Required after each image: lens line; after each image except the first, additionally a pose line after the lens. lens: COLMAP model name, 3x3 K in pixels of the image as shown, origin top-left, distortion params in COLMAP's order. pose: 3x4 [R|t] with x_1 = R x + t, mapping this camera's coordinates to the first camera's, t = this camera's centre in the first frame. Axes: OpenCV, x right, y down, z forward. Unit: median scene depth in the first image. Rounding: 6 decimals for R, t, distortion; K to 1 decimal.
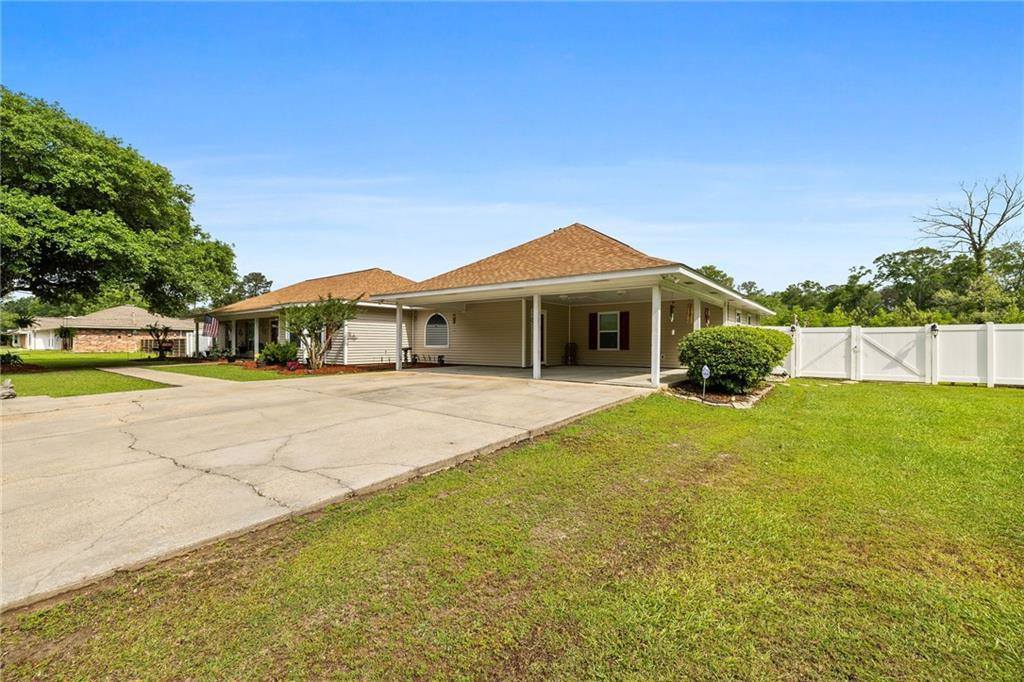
lens RADIAL K [[421.9, 0, 514.8], [0, 421.9, 339.2], [0, 0, 1]] dist [-0.002199, 0.000672]
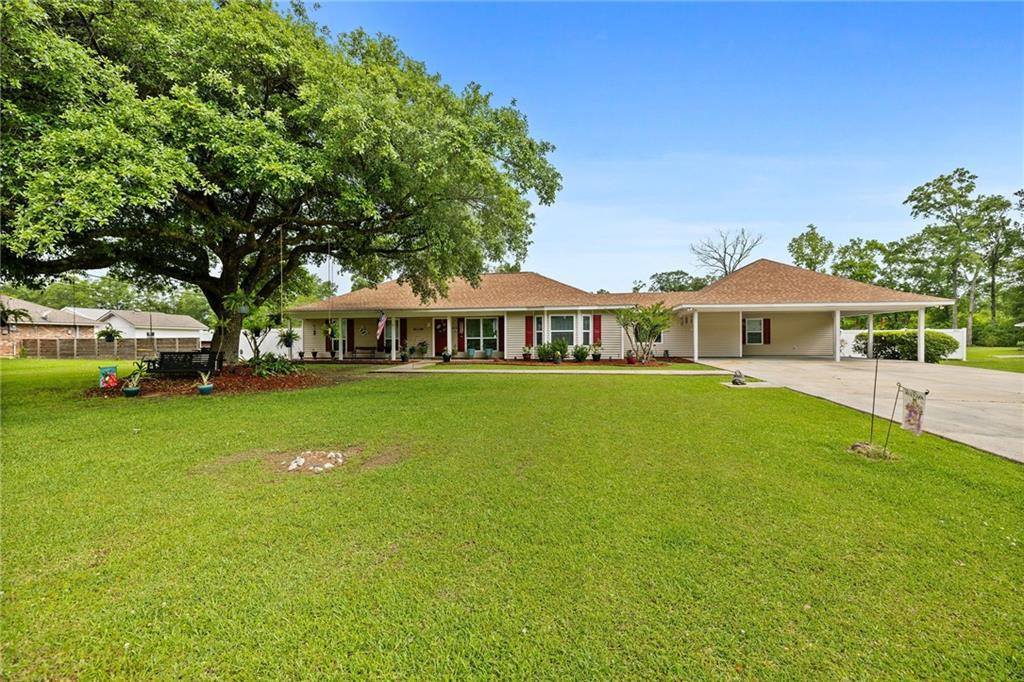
lens RADIAL K [[421.9, 0, 516.4], [0, 421.9, 341.1], [0, 0, 1]] dist [-0.002199, 0.000672]
pose [[0.884466, -0.011126, 0.466473, -0.270874], [0.006634, 0.999914, 0.011271, -0.001464], [-0.466558, -0.006874, 0.884464, 0.020003]]
